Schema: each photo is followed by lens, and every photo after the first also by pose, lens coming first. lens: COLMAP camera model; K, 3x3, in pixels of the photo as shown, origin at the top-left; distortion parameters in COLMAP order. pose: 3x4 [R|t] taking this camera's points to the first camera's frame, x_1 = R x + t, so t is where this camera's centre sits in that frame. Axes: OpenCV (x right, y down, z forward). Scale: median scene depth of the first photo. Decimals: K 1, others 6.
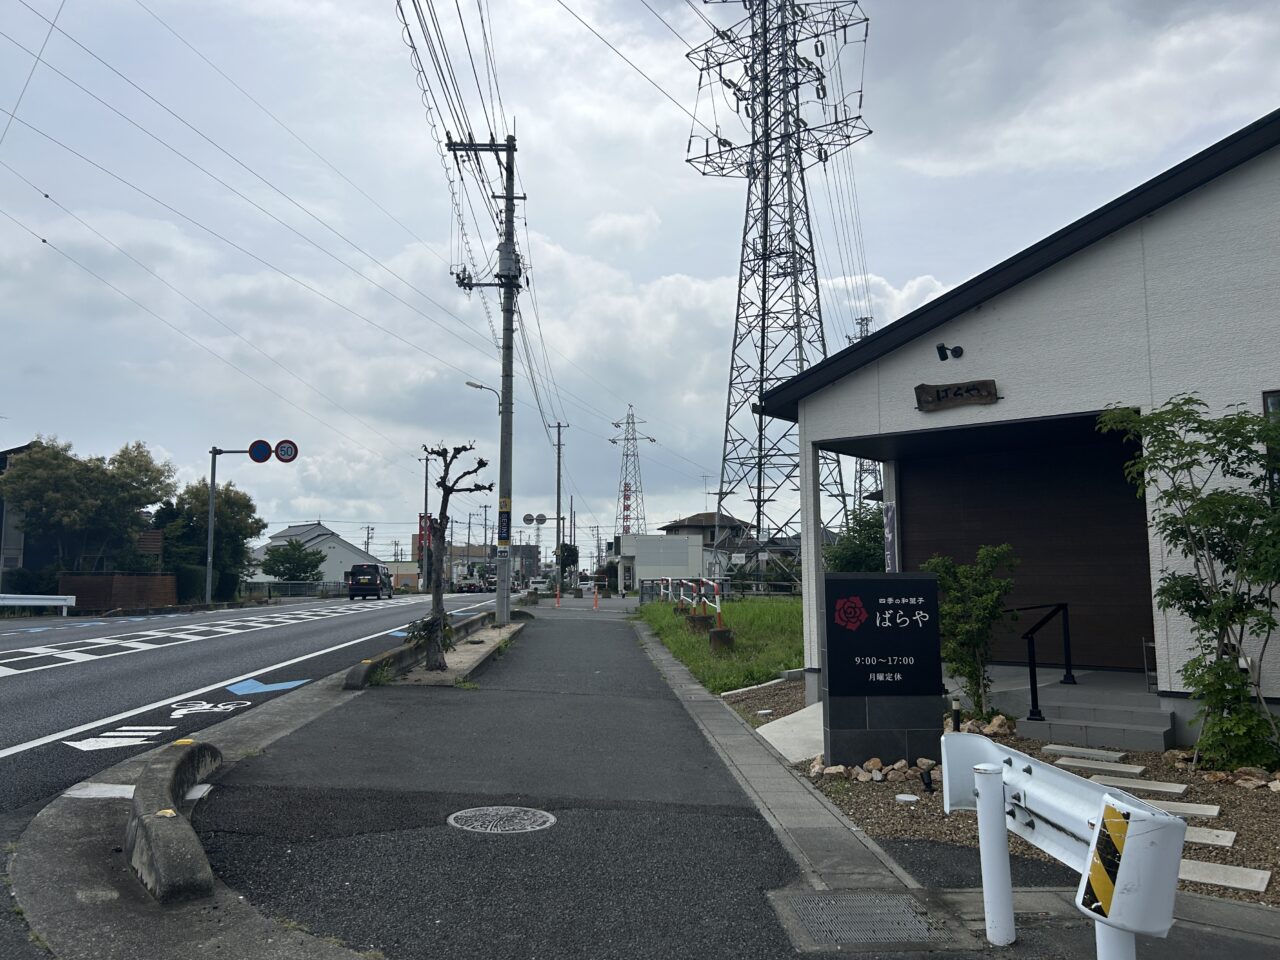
lens RADIAL K [[957.1, 0, 636.0], [0, 957.1, 481.3], [0, 0, 1]] dist [0.049578, -0.066179]
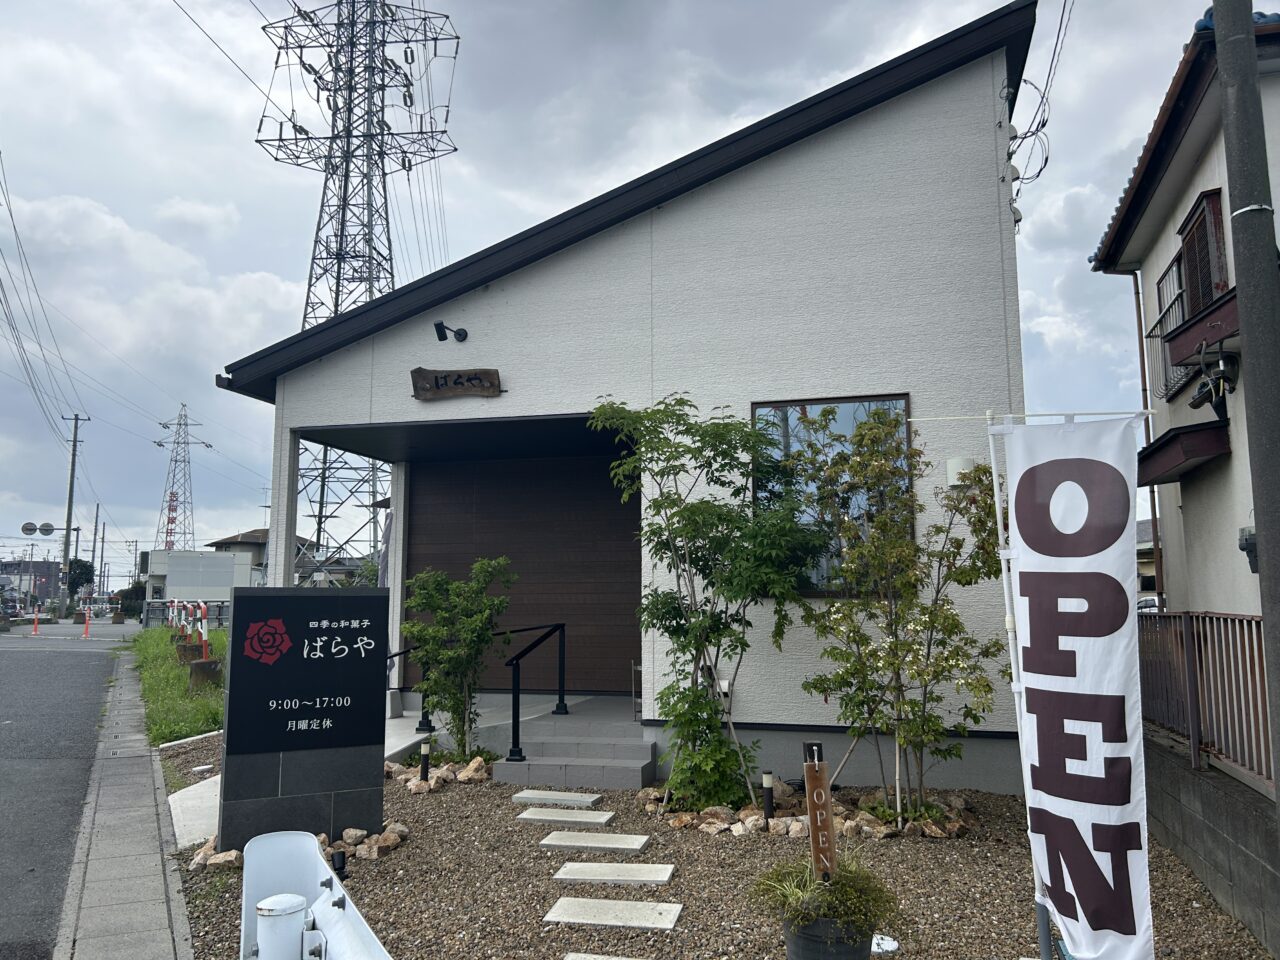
lens RADIAL K [[957.1, 0, 636.0], [0, 957.1, 481.3], [0, 0, 1]] dist [0.049578, -0.066179]
pose [[0.908995, 0.053589, 0.413348, 0.082173], [-0.044135, 0.998500, -0.032395, 0.011994], [-0.414464, 0.011204, 0.909997, 0.096184]]
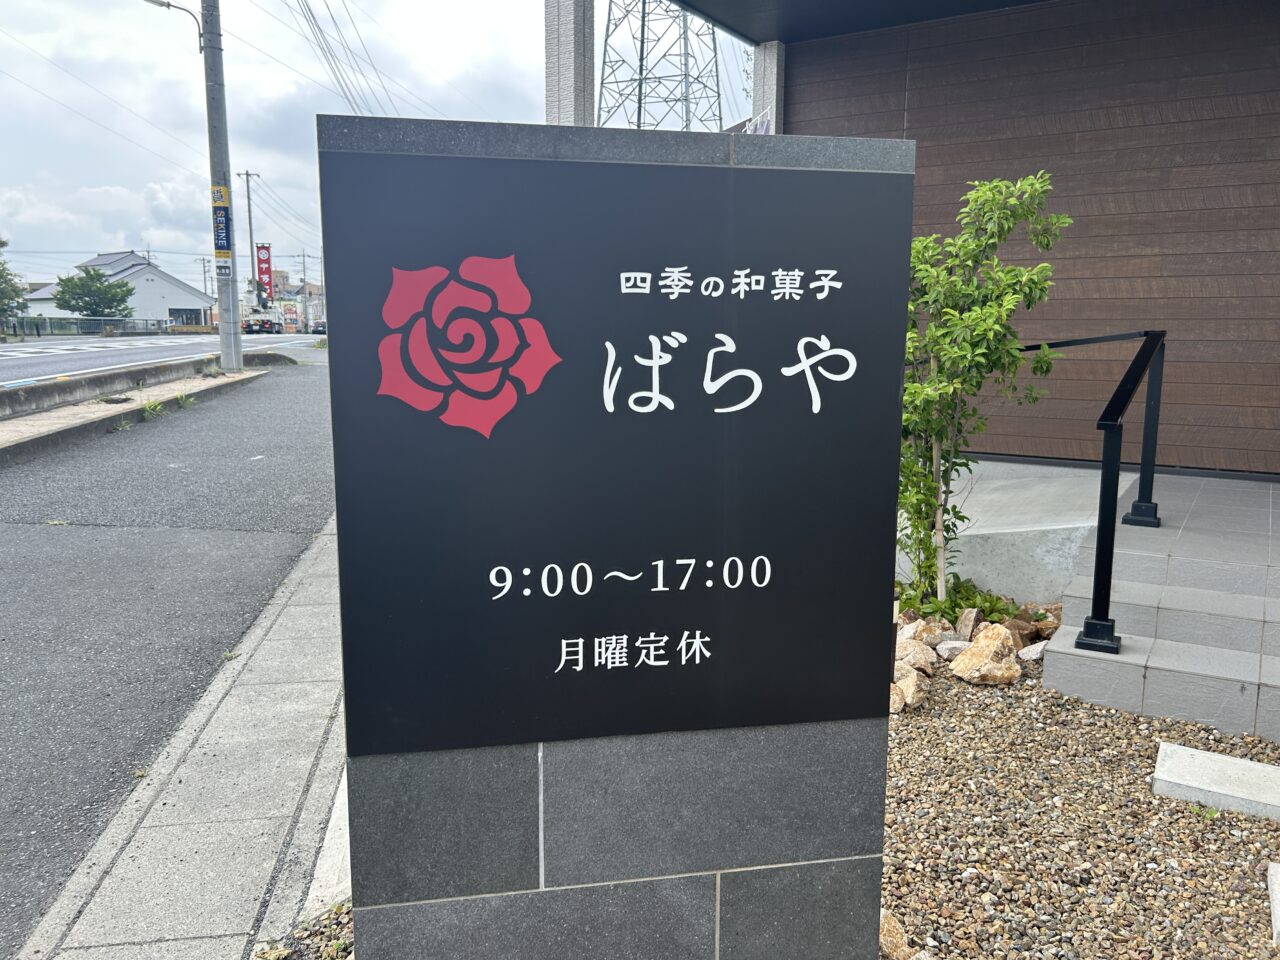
lens RADIAL K [[957.1, 0, 636.0], [0, 957.1, 481.3], [0, 0, 1]] dist [0.049578, -0.066179]
pose [[0.993552, -0.008712, 0.113042, 0.115335], [-0.020969, 0.965722, 0.258729, 0.055706], [-0.111422, -0.259431, 0.959313, 0.395388]]
